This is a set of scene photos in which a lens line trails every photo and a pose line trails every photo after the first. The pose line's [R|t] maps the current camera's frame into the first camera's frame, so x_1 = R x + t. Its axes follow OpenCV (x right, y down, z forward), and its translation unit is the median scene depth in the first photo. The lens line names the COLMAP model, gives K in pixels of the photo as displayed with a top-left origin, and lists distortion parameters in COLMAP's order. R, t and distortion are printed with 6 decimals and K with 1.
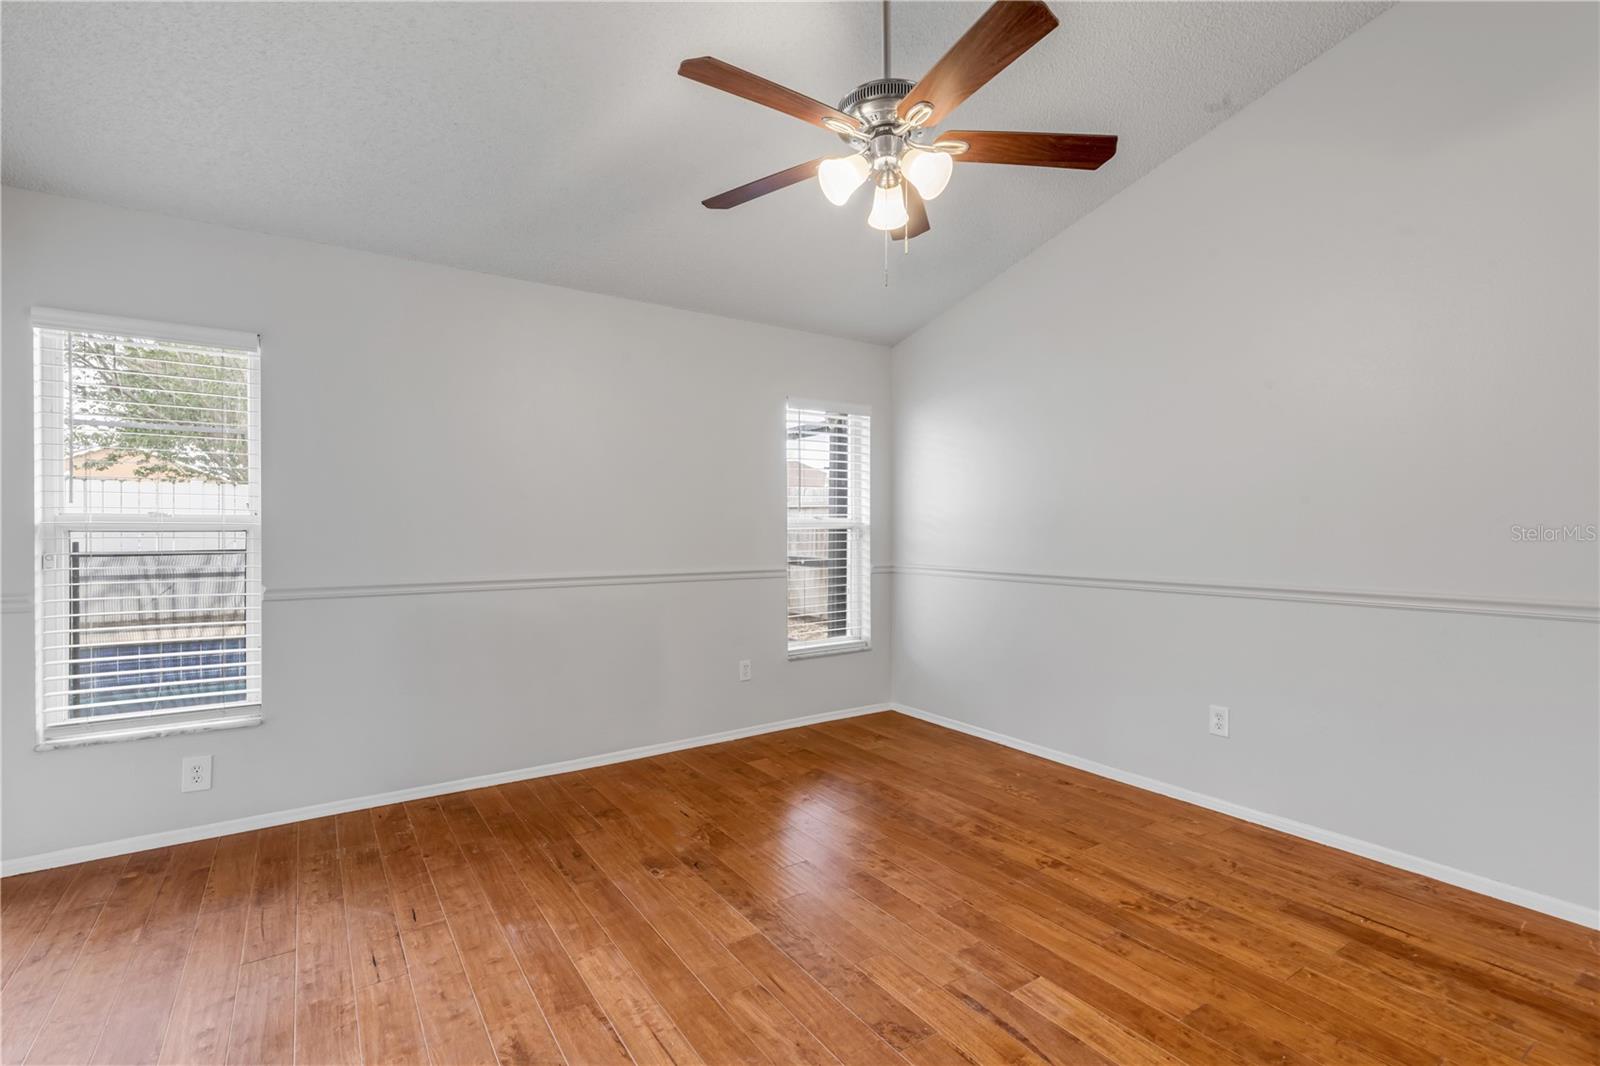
lens RADIAL K [[725.9, 0, 794.5], [0, 725.9, 527.8], [0, 0, 1]] dist [0.008660, -0.002234]
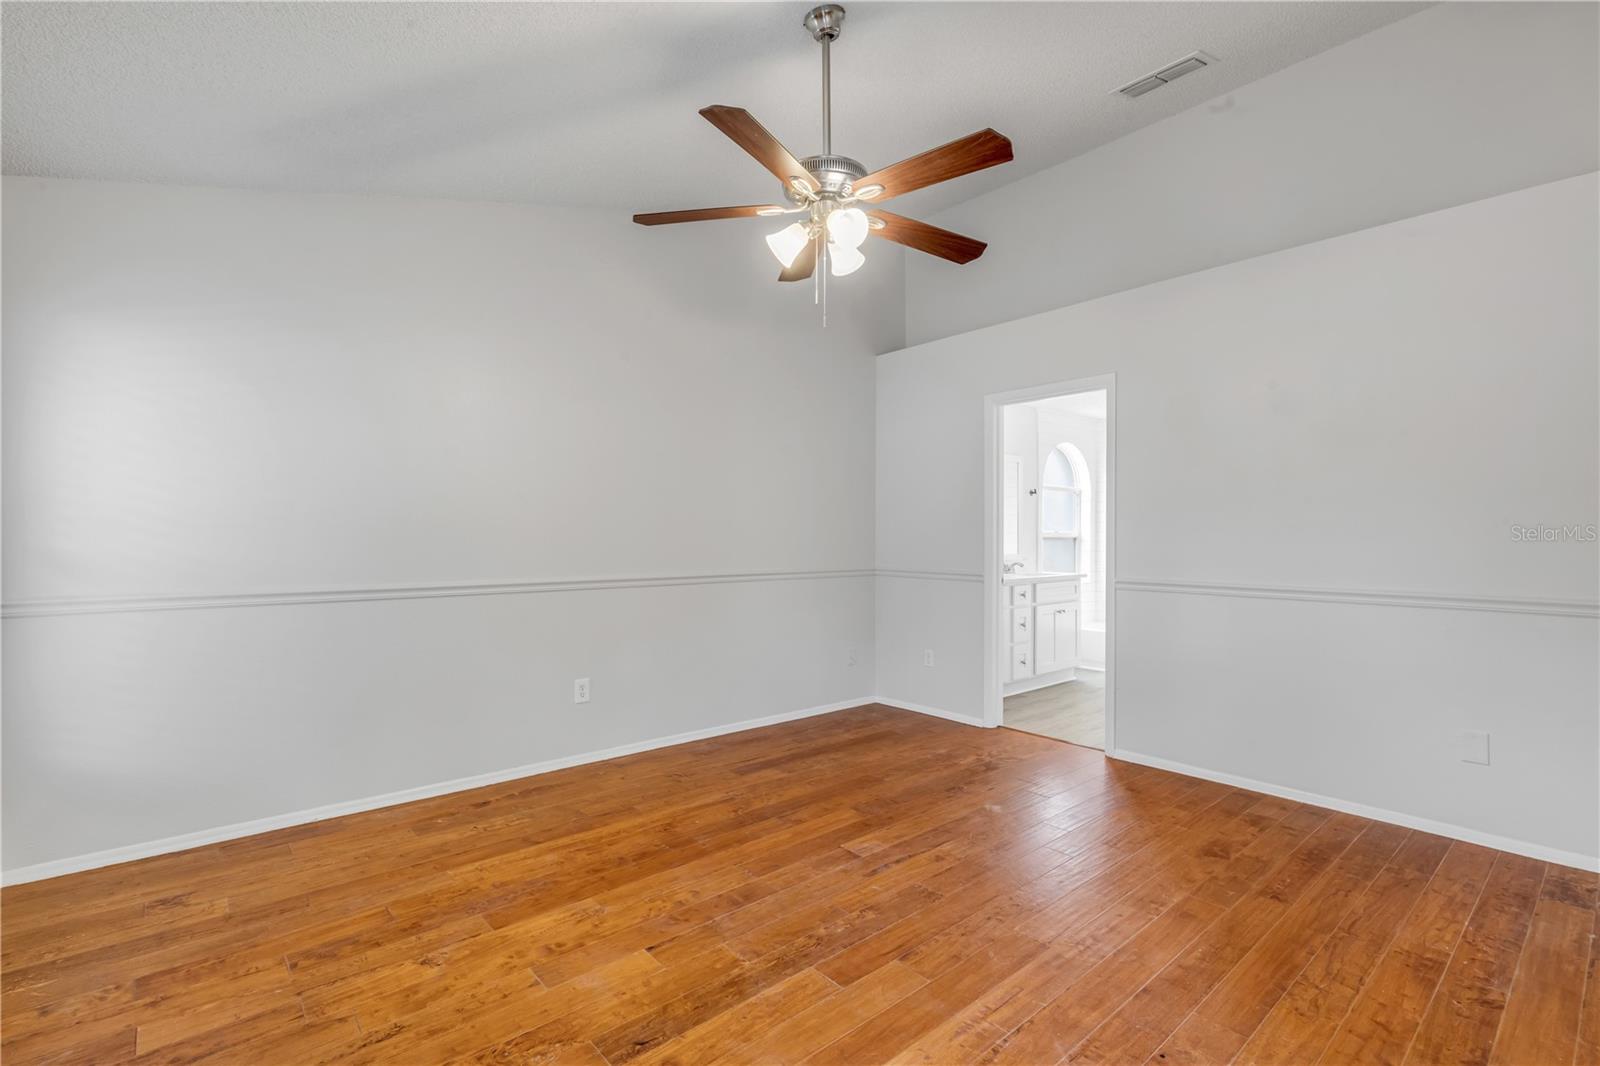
lens RADIAL K [[725.9, 0, 796.3], [0, 725.9, 543.4], [0, 0, 1]] dist [0.008660, -0.002234]
pose [[-0.124664, -0.010891, 0.992139, -0.863763], [-0.010354, 0.999900, 0.009675, 0.001533], [-0.992145, -0.009067, -0.124764, 1.019507]]
